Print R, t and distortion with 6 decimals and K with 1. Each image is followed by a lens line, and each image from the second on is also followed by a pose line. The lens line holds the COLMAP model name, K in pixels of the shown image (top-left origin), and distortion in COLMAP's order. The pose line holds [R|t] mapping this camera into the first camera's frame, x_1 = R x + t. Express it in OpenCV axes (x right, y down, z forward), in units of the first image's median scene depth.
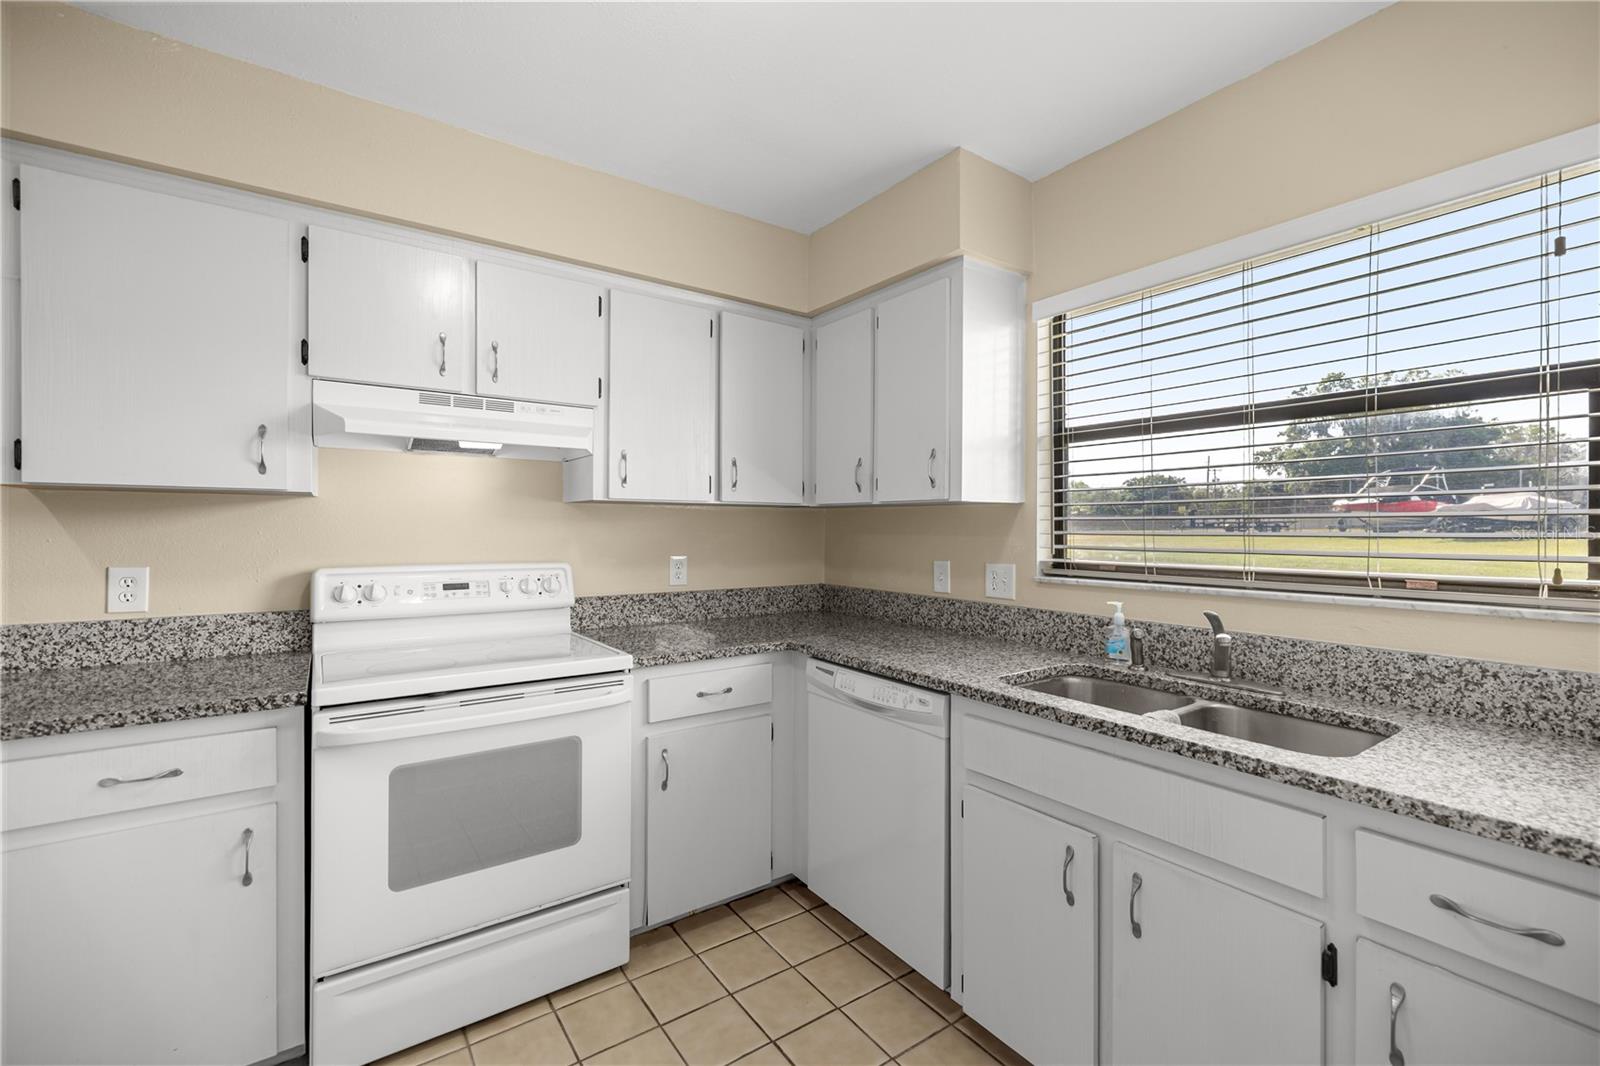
lens RADIAL K [[674.7, 0, 792.8], [0, 674.7, 540.1], [0, 0, 1]] dist [0.002695, 0.000472]
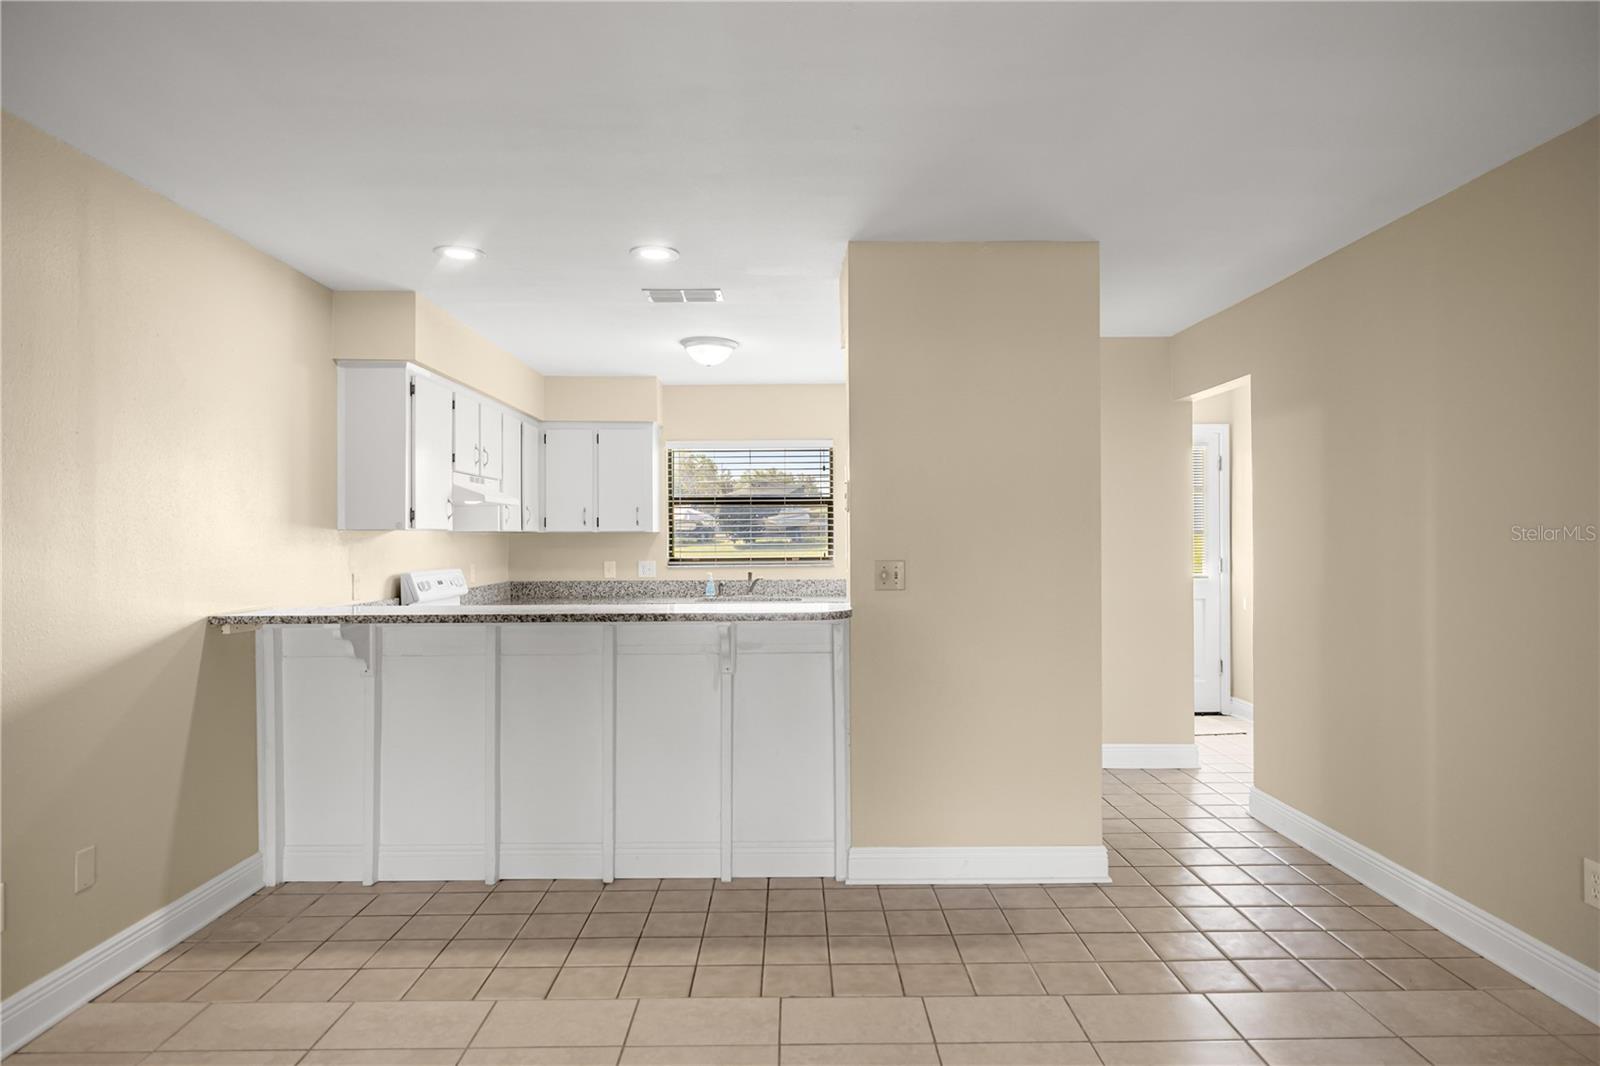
lens RADIAL K [[926.1, 0, 800.0], [0, 926.1, 533.0], [0, 0, 1]] dist [-0.011803, -0.000089]
pose [[0.546381, -0.006486, 0.837511, -1.873728], [0.025438, 0.999637, -0.008854, -0.013914], [-0.837150, 0.026142, 0.546348, -0.979968]]
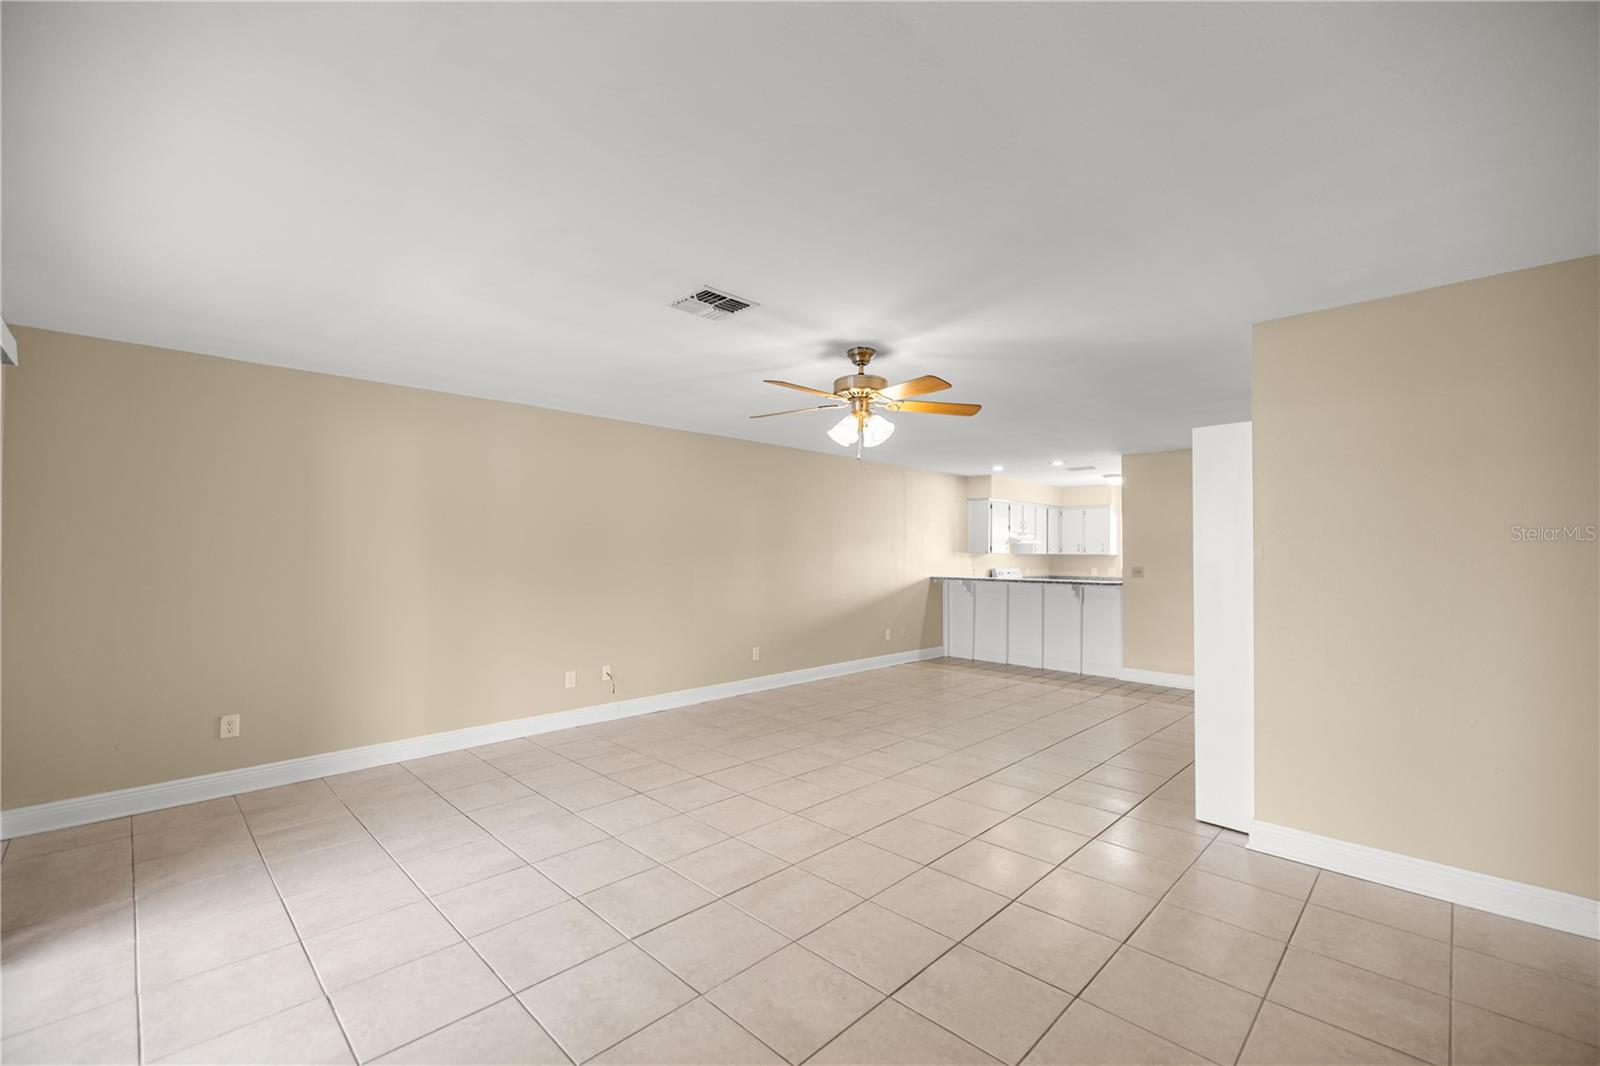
lens RADIAL K [[674.7, 0, 792.8], [0, 674.7, 540.1], [0, 0, 1]] dist [0.002695, 0.000472]
pose [[0.982320, 0.003560, 0.187178, -2.680983], [0.003782, 0.999238, -0.038850, 0.016226], [-0.187174, 0.038871, 0.981557, -3.088319]]
